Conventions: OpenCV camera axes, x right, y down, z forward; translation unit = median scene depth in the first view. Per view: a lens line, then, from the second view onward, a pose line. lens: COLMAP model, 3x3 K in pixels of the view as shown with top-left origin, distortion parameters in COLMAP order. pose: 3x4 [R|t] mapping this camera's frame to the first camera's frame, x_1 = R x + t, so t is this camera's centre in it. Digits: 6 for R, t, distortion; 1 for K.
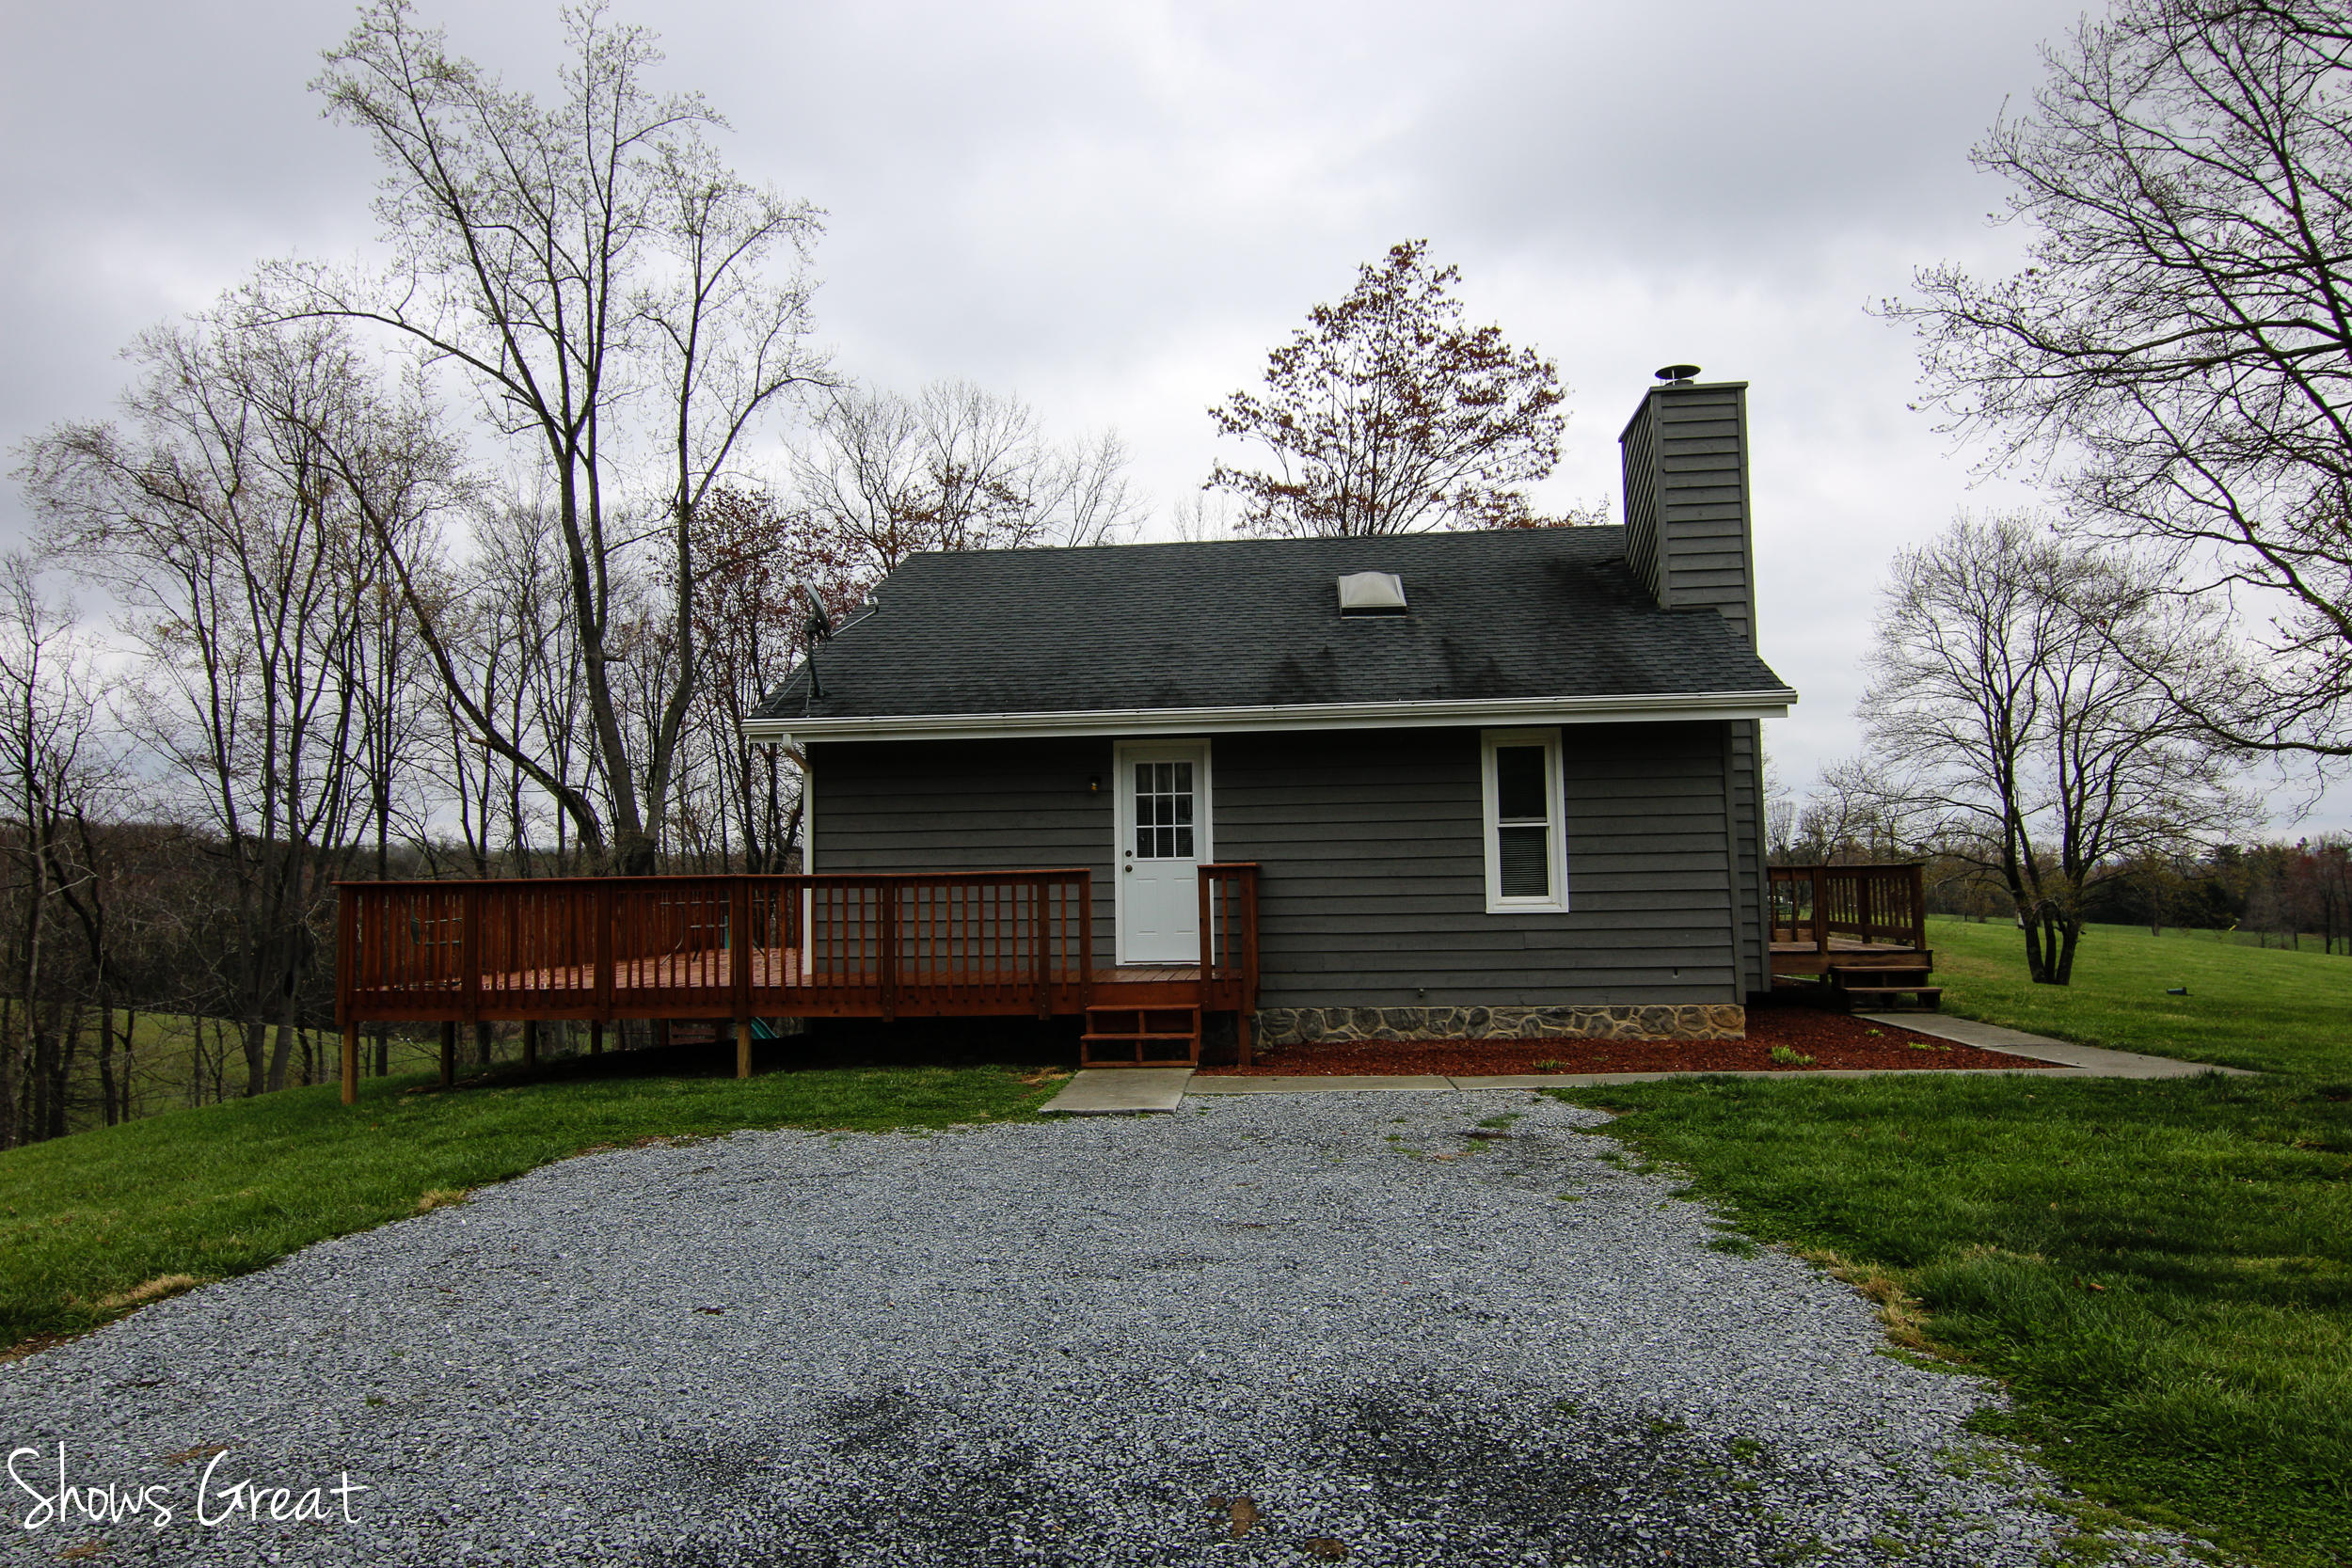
lens RADIAL K [[1487.7, 0, 1157.5], [0, 1487.7, 775.6], [0, 0, 1]] dist [-0.005122, -0.004425]
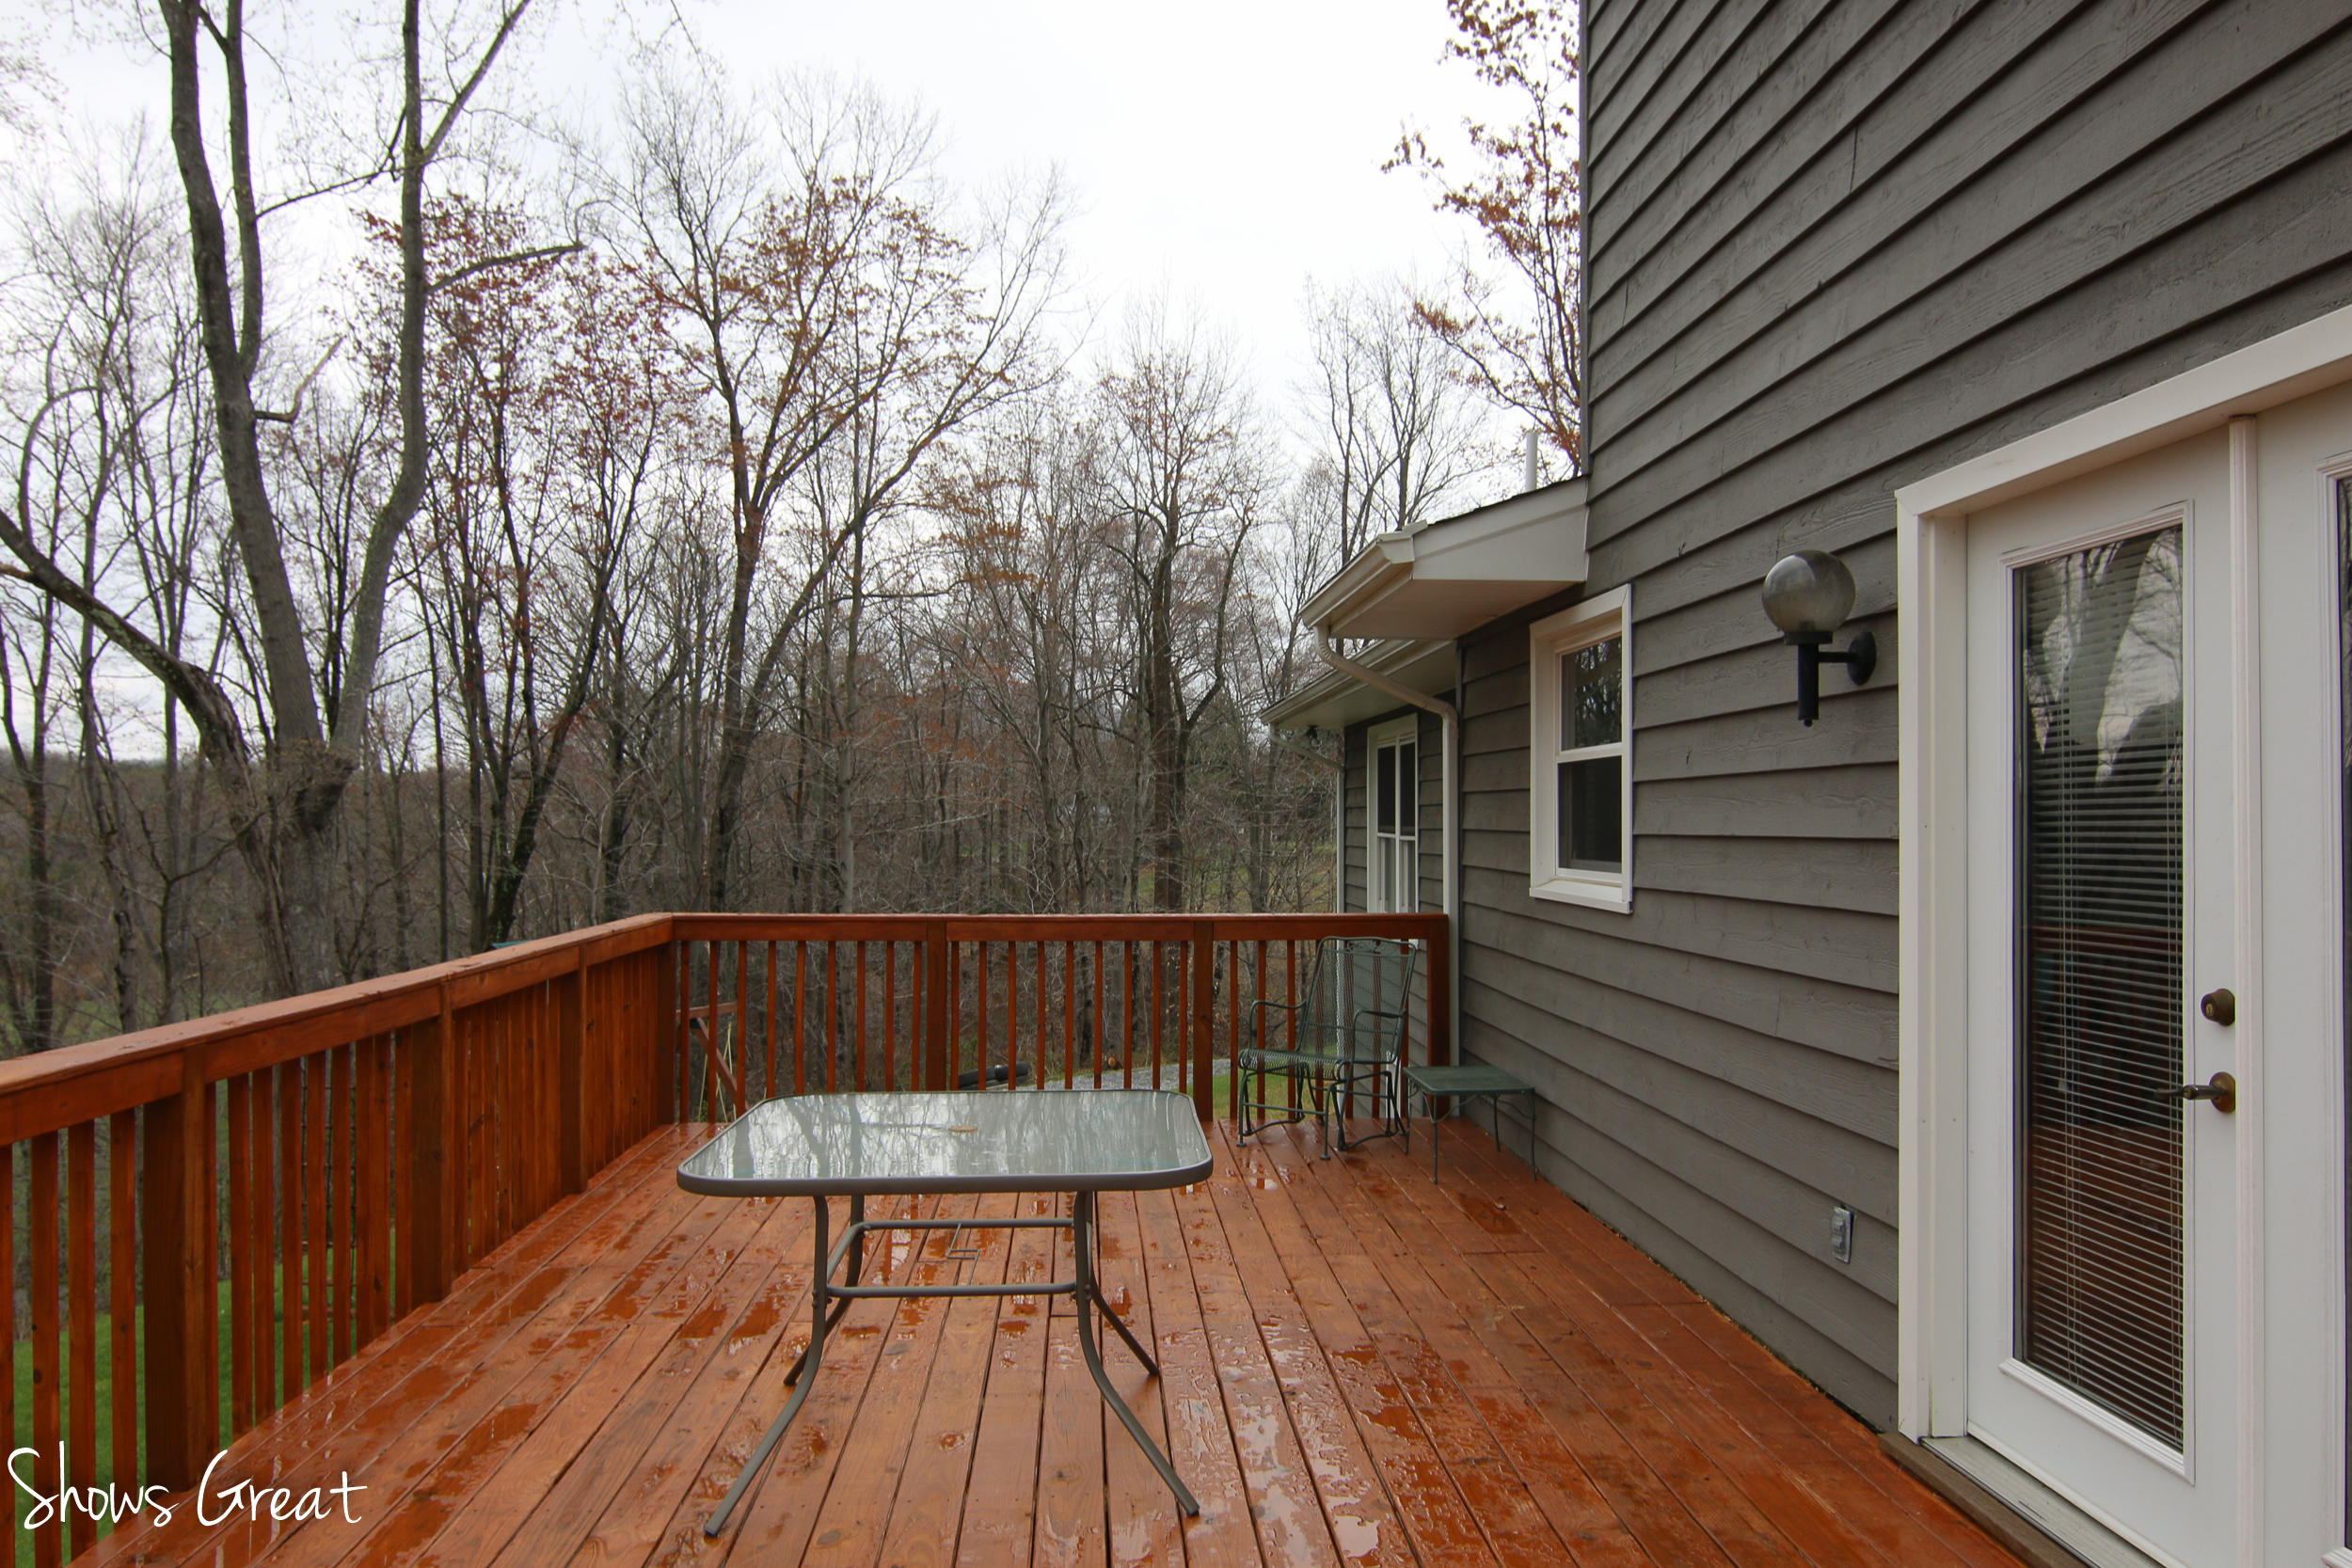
lens RADIAL K [[1662.2, 0, 1166.8], [0, 1662.2, 772.1], [0, 0, 1]] dist [0.012144, -0.022565]
pose [[0.987741, 0.022202, 0.154512, -0.107041], [-0.028913, 0.998727, 0.041325, 0.011666], [-0.153398, -0.045285, 0.987126, 0.273143]]
